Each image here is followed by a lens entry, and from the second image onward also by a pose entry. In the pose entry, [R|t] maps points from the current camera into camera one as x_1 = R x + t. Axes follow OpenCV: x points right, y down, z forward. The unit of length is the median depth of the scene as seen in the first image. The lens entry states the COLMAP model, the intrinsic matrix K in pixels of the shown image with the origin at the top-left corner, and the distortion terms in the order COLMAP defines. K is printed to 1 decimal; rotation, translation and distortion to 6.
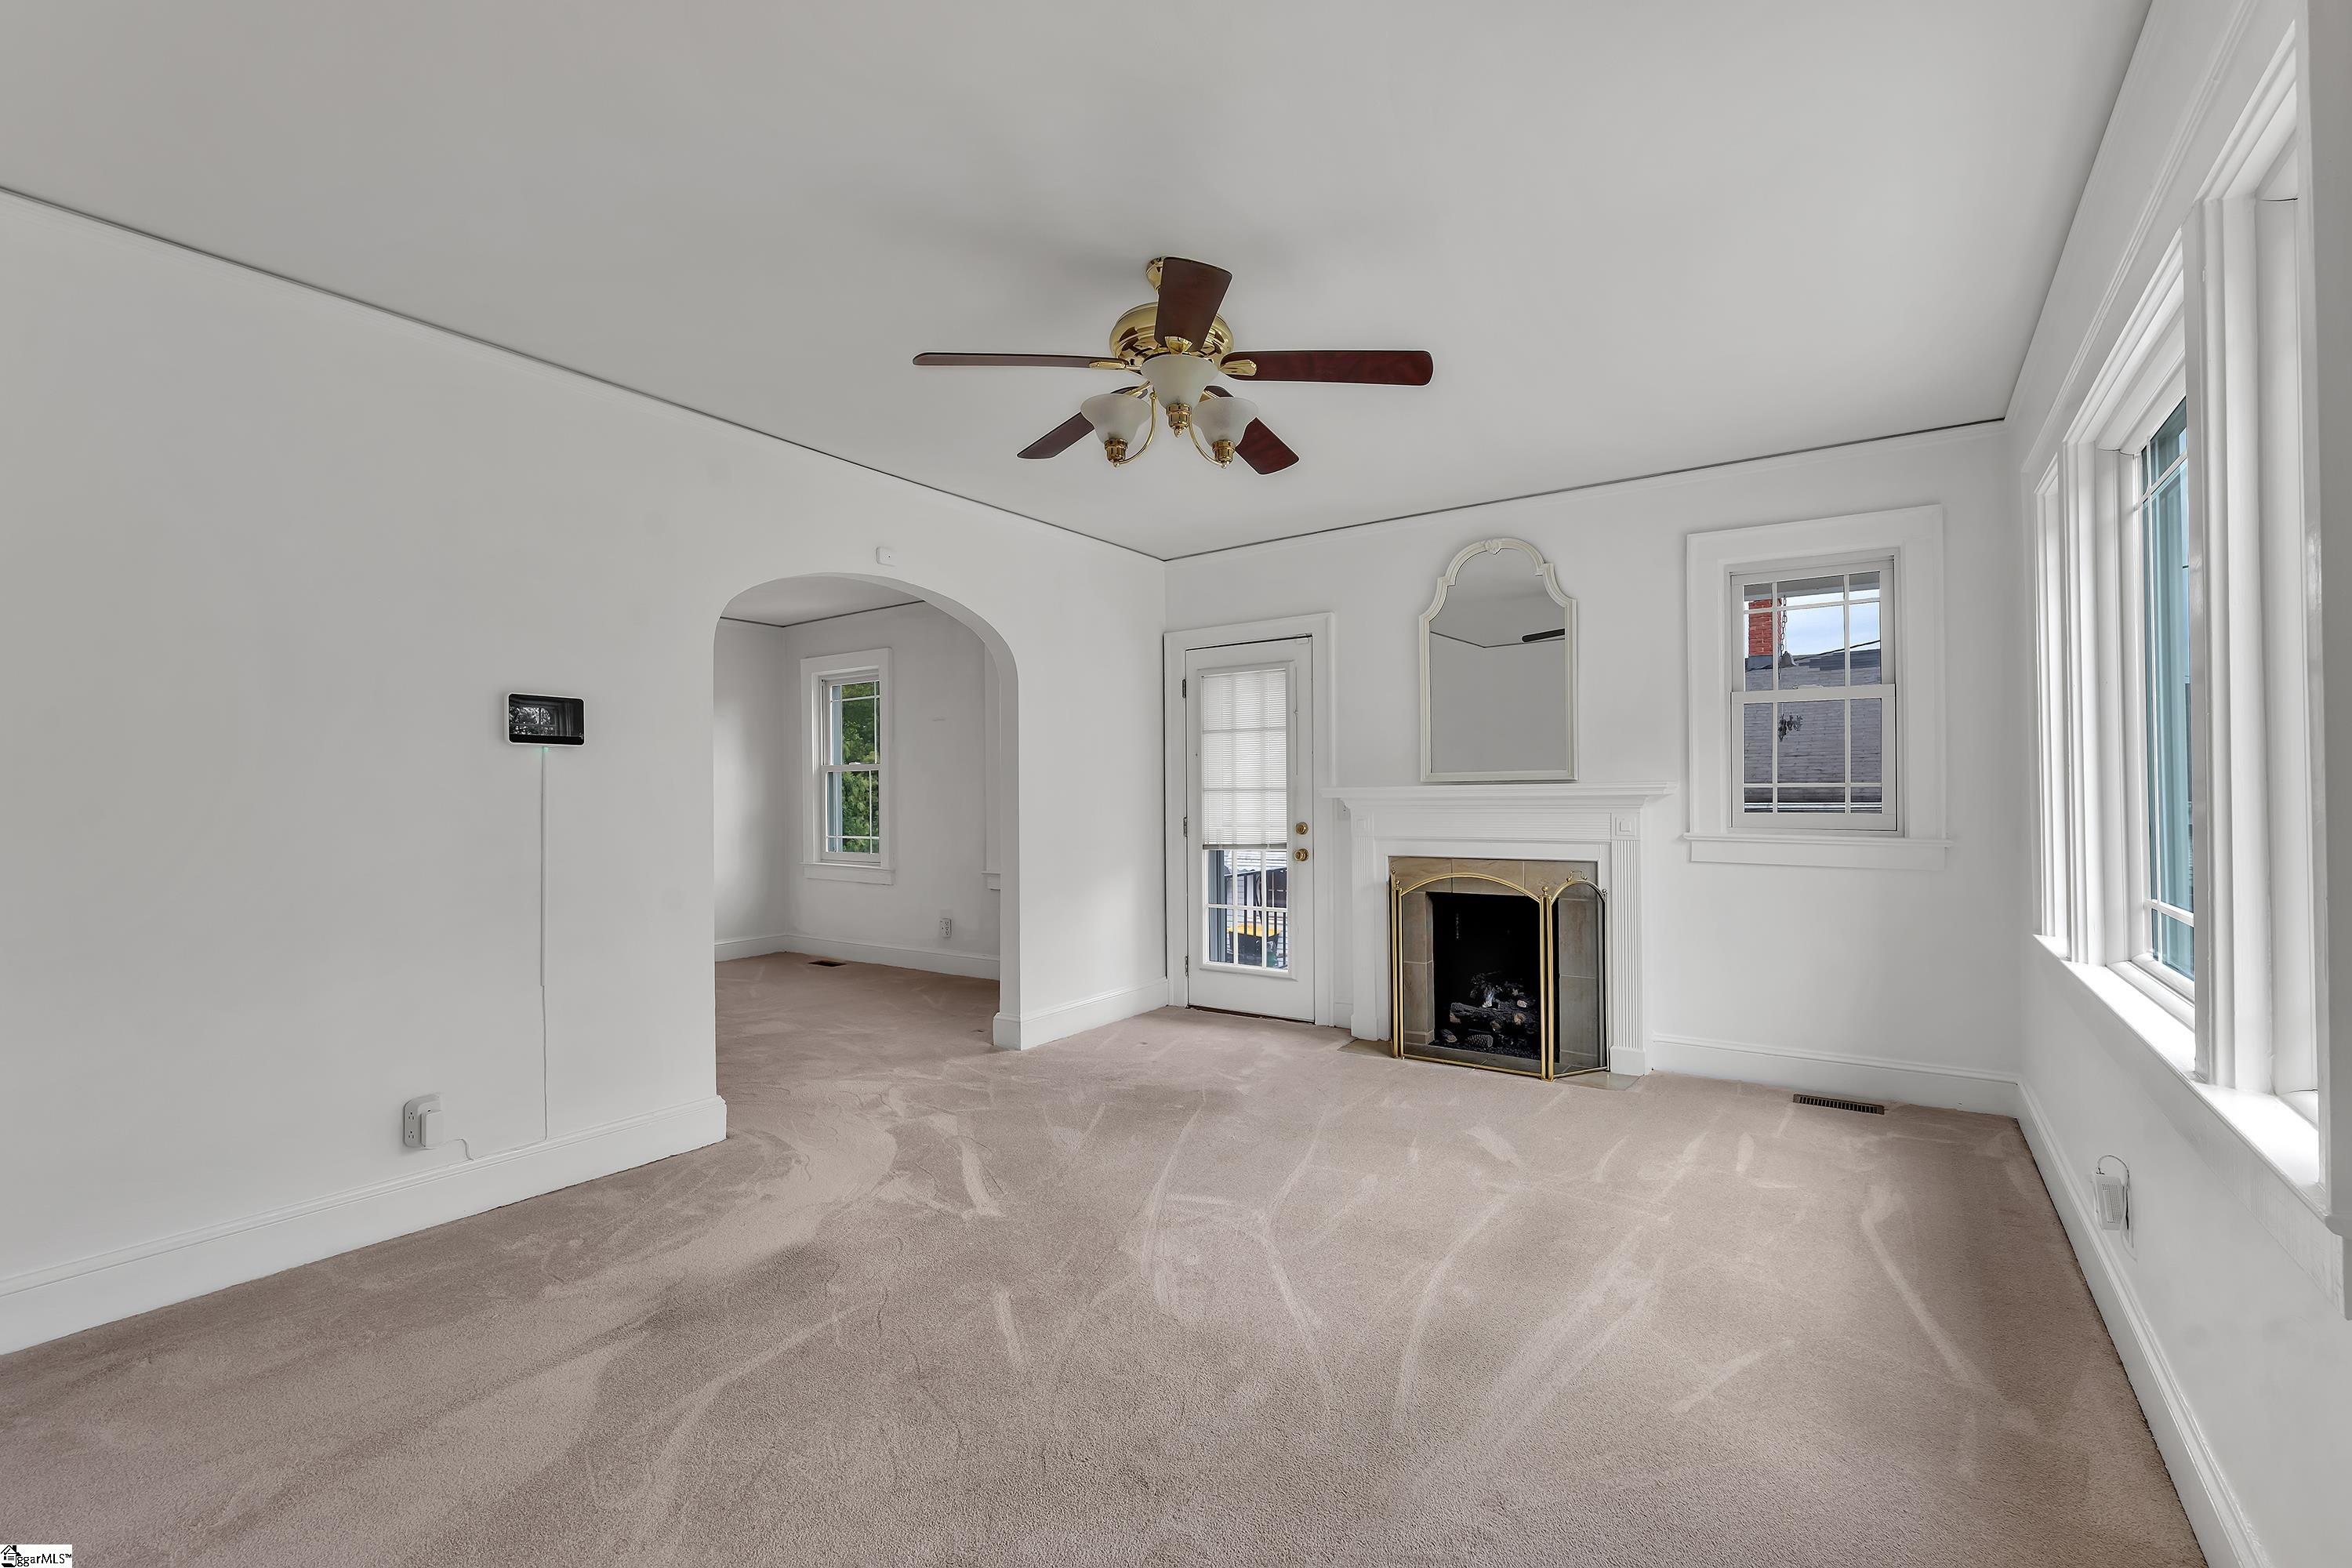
lens RADIAL K [[1038.6, 0, 1200.5], [0, 1038.6, 790.4], [0, 0, 1]] dist [-0.002319, -0.000089]
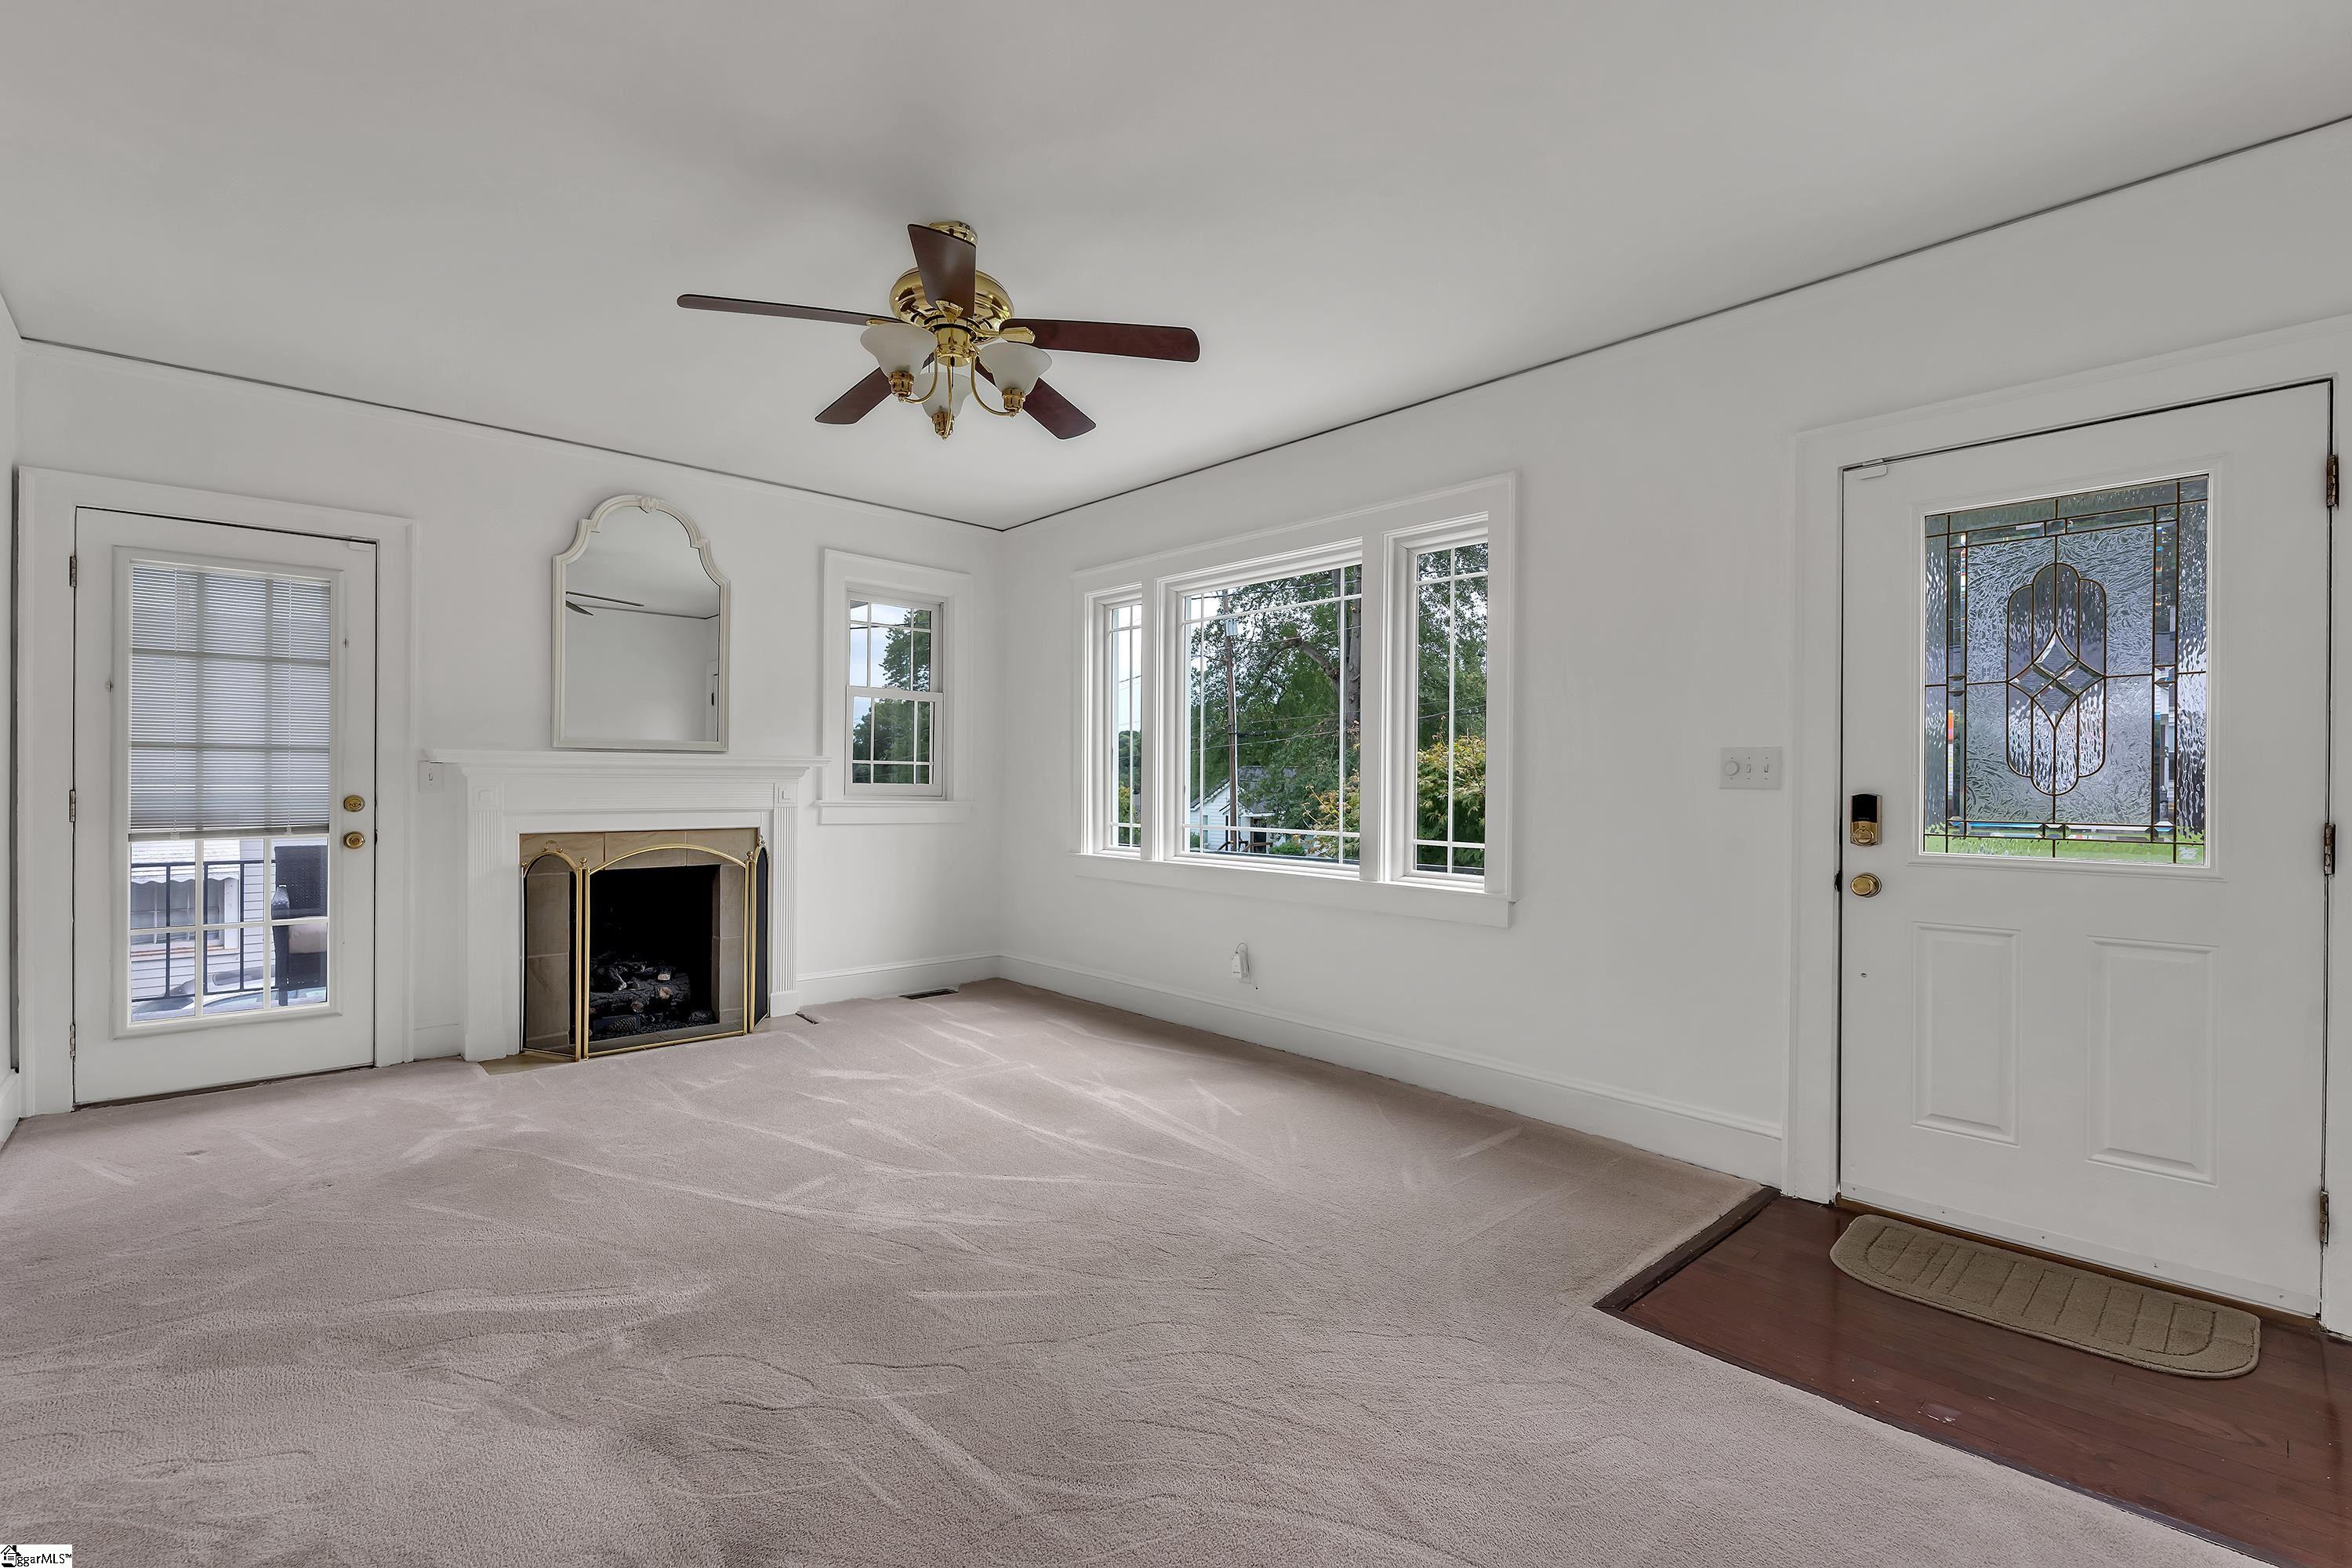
lens RADIAL K [[1042.8, 0, 1176.0], [0, 1042.8, 784.0], [0, 0, 1]] dist [-0.000093, 0.000149]
pose [[0.220148, 0.009243, 0.975423, -0.596686], [-0.011882, 0.999906, -0.006794, 0.025501], [-0.975394, -0.010094, 0.220238, 0.337357]]
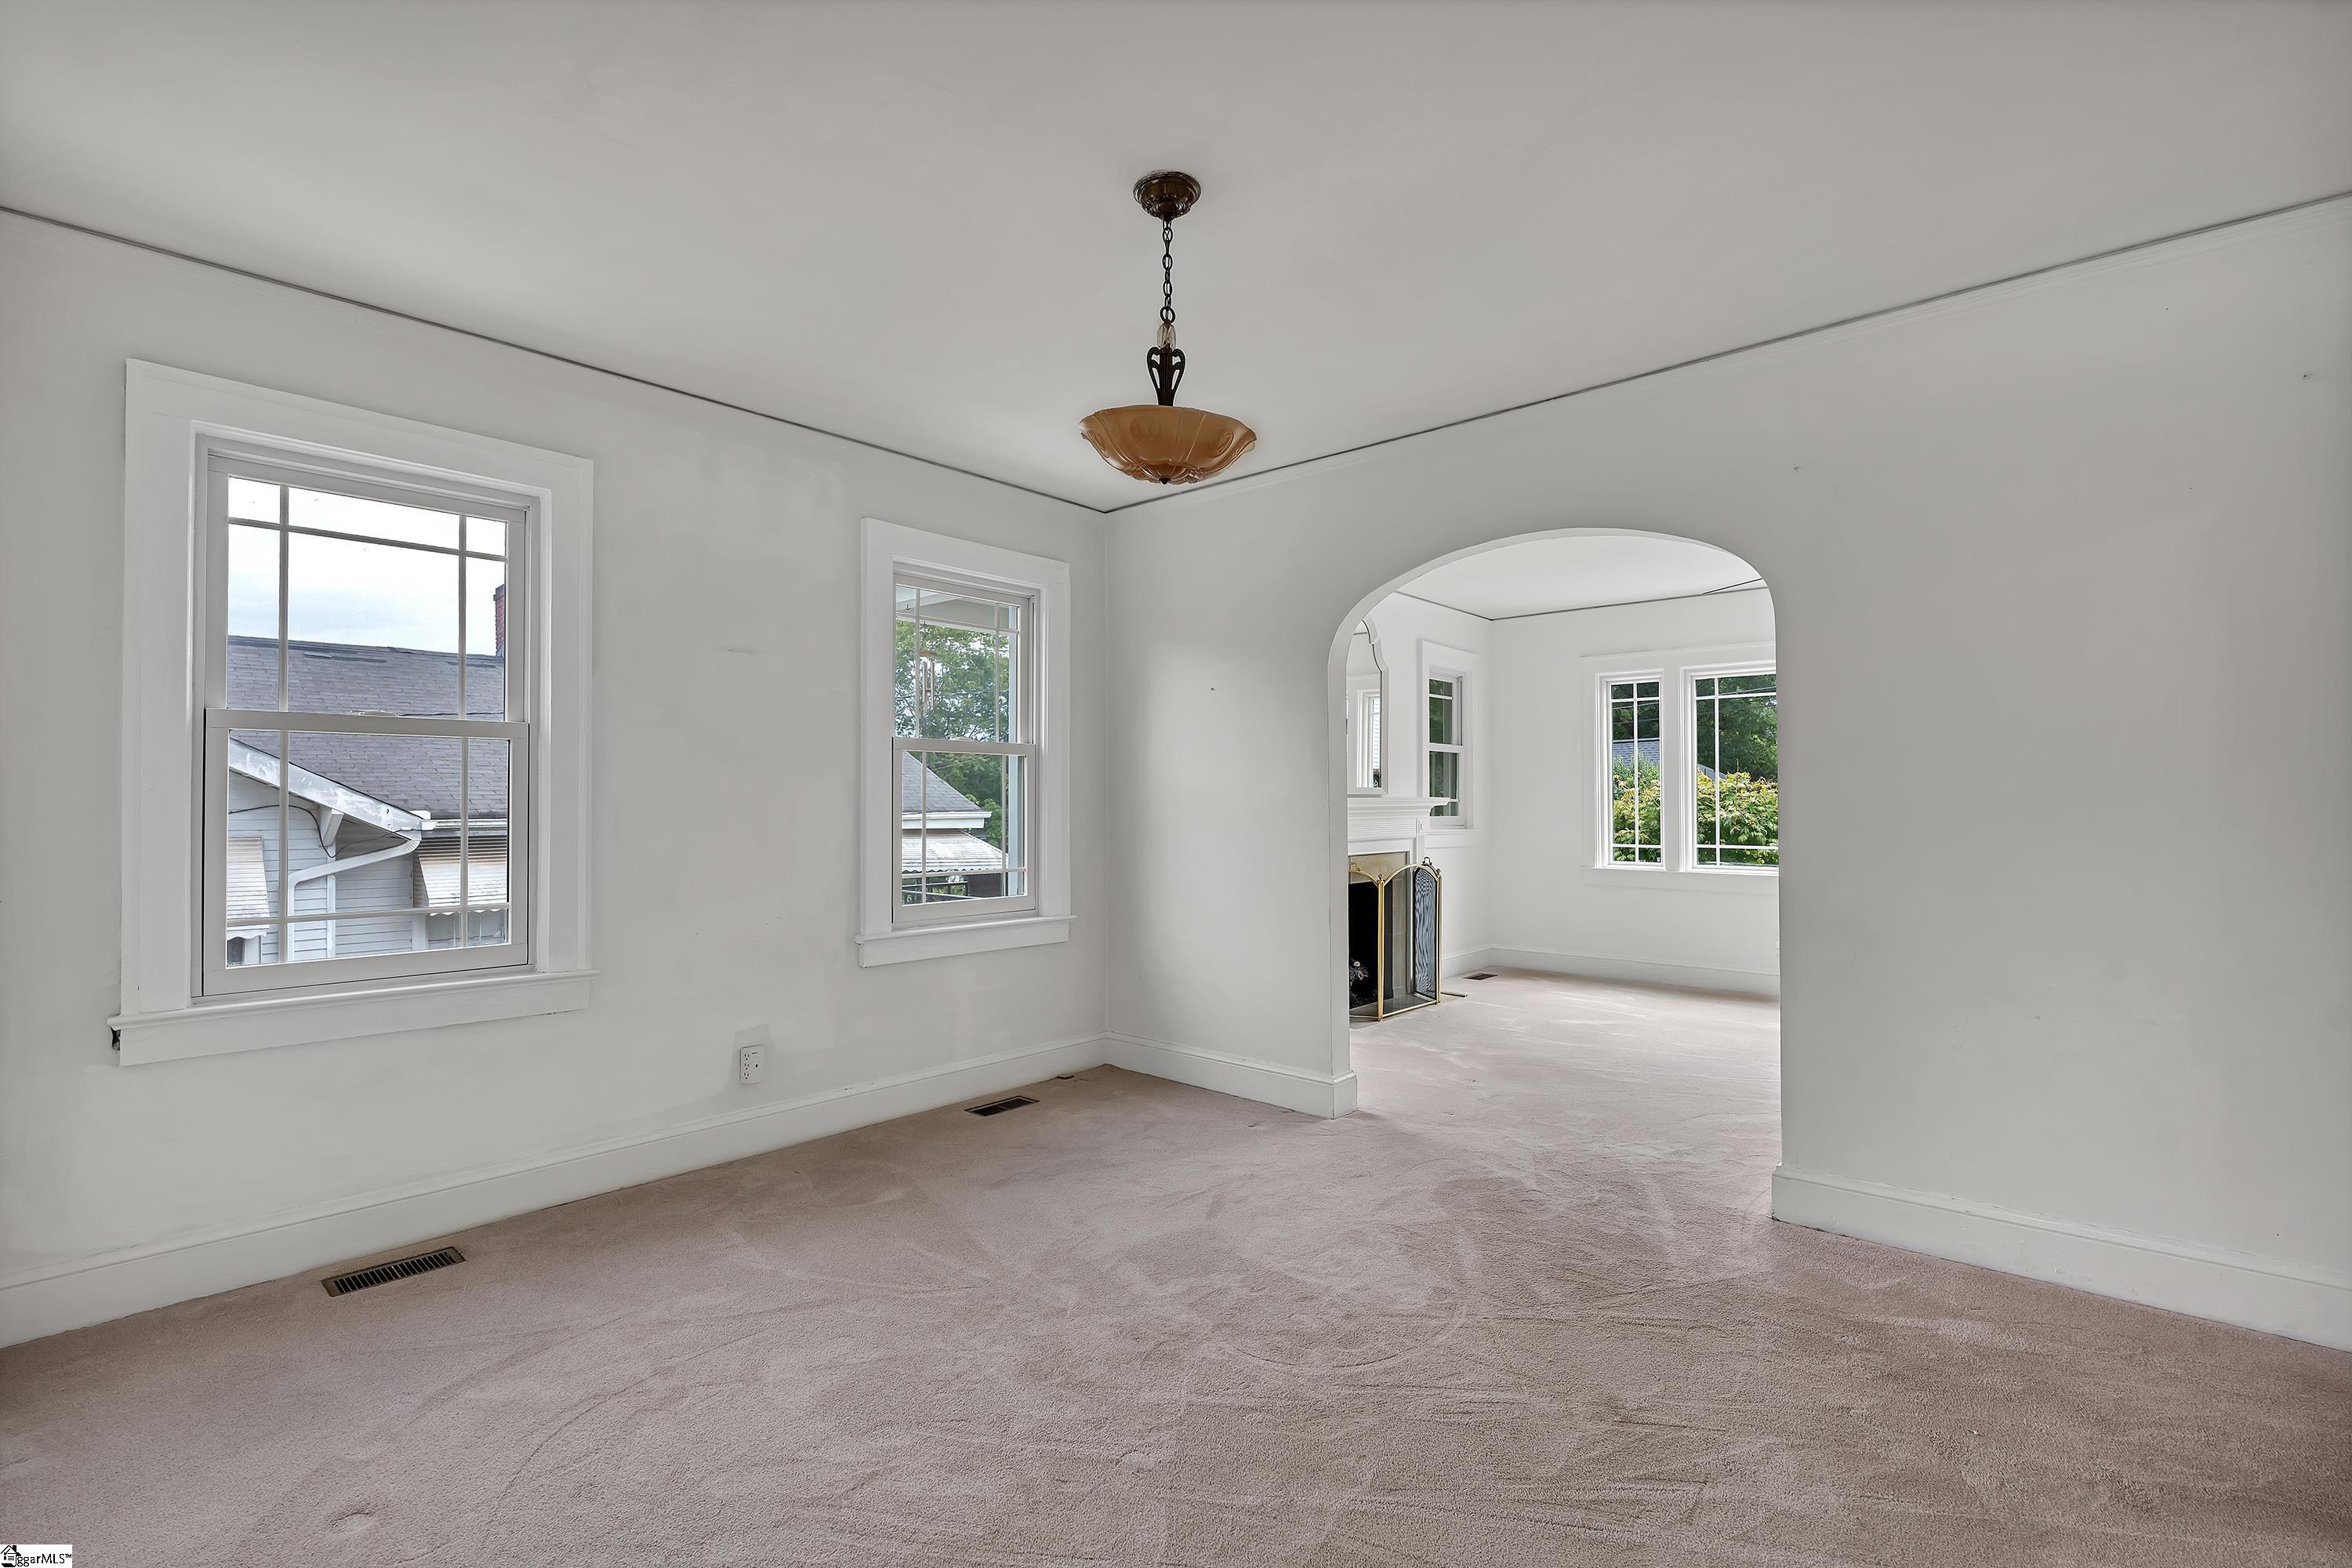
lens RADIAL K [[1038.6, 0, 1200.5], [0, 1038.6, 790.4], [0, 0, 1]] dist [-0.002319, -0.000089]
pose [[0.123011, 0.022506, 0.992150, -1.096155], [0.001573, 0.999737, -0.022873, 0.016880], [-0.992404, 0.004374, 0.122943, 1.091886]]
